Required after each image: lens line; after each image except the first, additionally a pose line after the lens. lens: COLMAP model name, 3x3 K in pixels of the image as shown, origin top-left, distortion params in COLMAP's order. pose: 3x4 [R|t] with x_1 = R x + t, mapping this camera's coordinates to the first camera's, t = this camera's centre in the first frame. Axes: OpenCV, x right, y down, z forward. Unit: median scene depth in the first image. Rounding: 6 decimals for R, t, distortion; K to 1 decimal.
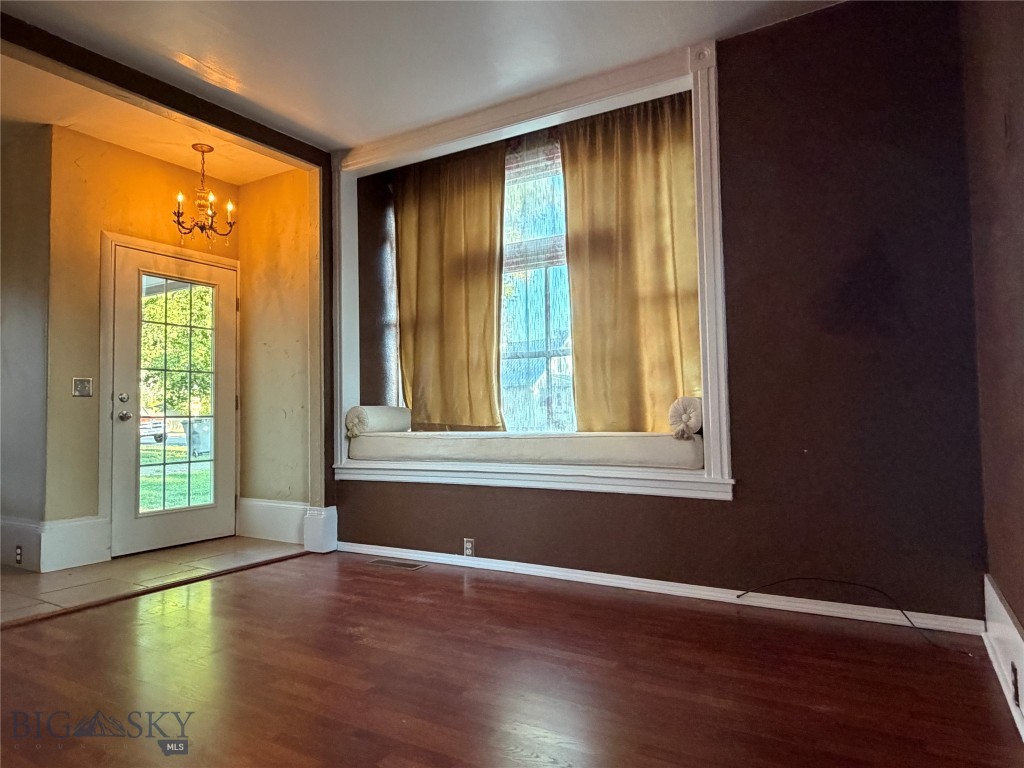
lens RADIAL K [[656.5, 0, 512.0], [0, 656.5, 384.0], [0, 0, 1]] dist [-0.002700, -0.000413]
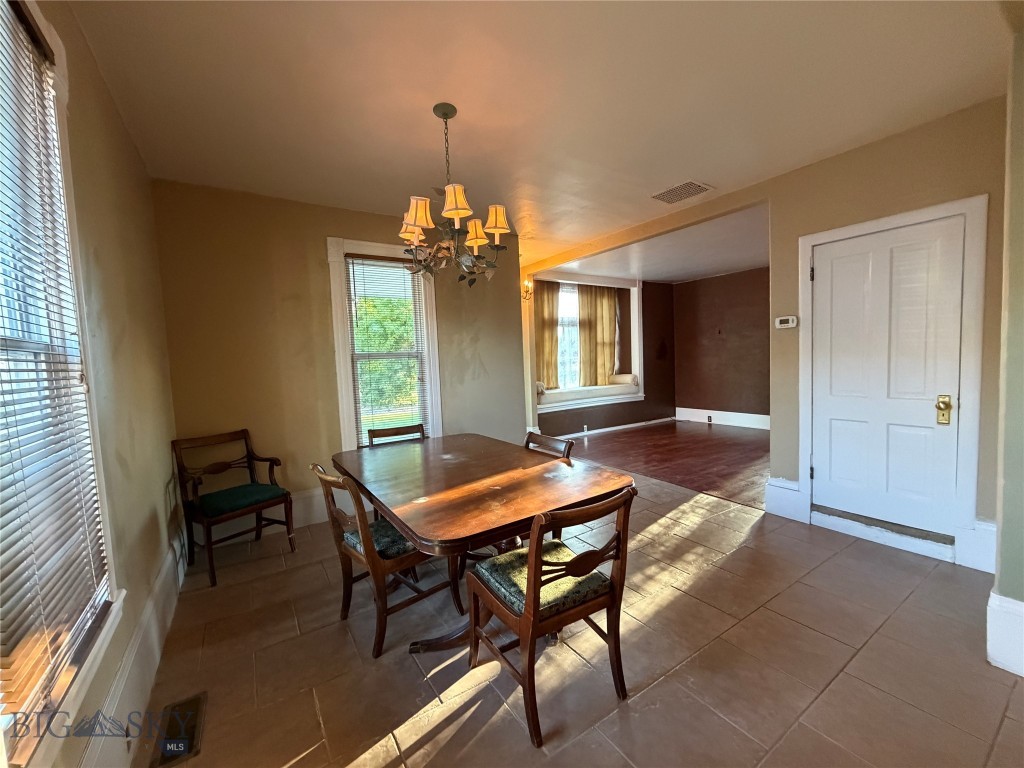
lens RADIAL K [[410.0, 0, 509.6], [0, 410.0, 387.6], [0, 0, 1]] dist [0.000905, 0.000539]
pose [[0.445185, -0.058400, 0.893532, -1.787245], [-0.009281, 0.997516, 0.069820, -0.051722], [-0.895390, -0.039376, 0.443537, 0.498198]]
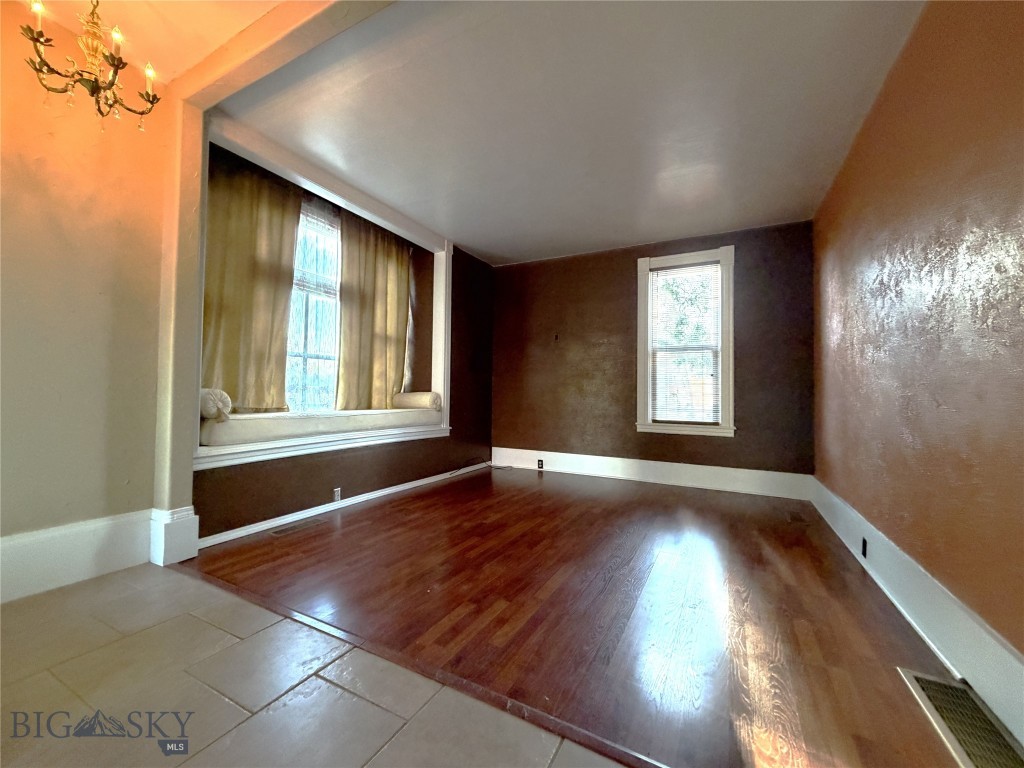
lens RADIAL K [[407.3, 0, 512.0], [0, 407.3, 384.0], [0, 0, 1]] dist [-0.000096, 0.000030]
pose [[-0.053065, 0.041369, 0.997734, -0.944433], [-0.058805, 0.997278, -0.044478, 0.030923], [-0.996858, -0.061032, -0.050488, 0.678369]]
